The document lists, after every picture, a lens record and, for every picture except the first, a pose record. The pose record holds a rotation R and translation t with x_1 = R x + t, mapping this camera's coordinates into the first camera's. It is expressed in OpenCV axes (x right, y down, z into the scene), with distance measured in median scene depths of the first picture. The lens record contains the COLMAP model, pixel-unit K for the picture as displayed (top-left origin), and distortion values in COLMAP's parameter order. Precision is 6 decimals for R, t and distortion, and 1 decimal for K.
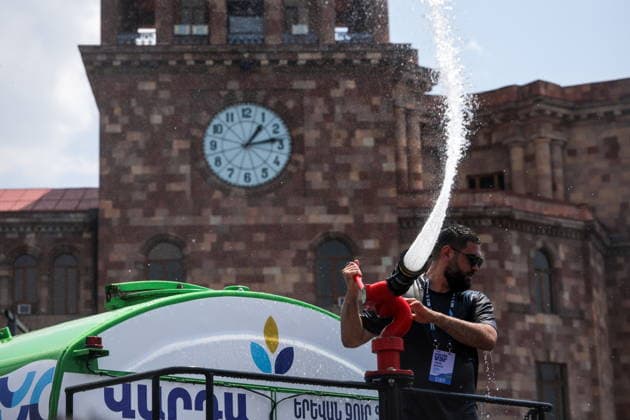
lens RADIAL K [[1196.7, 0, 313.1], [0, 1196.7, 214.1], [0, 0, 1]] dist [0.145174, 0.000000]
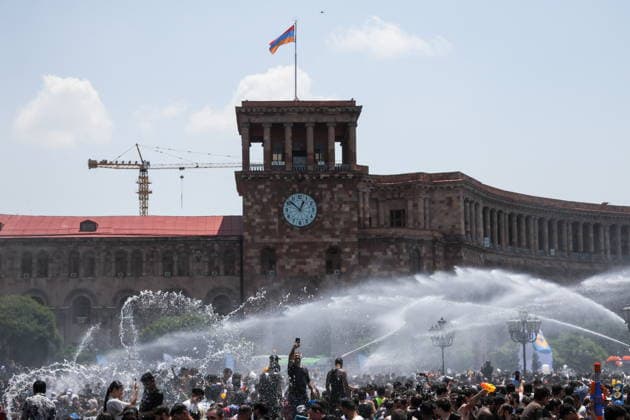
lens RADIAL K [[1196.7, 0, 315.6], [0, 1196.7, 207.9], [0, 0, 1]] dist [0.145174, 0.000000]
pose [[0.999759, 0.012874, 0.017754, -0.066812], [-0.015137, 0.990883, 0.133874, -0.403720], [-0.015869, -0.134110, 0.990839, -1.526808]]
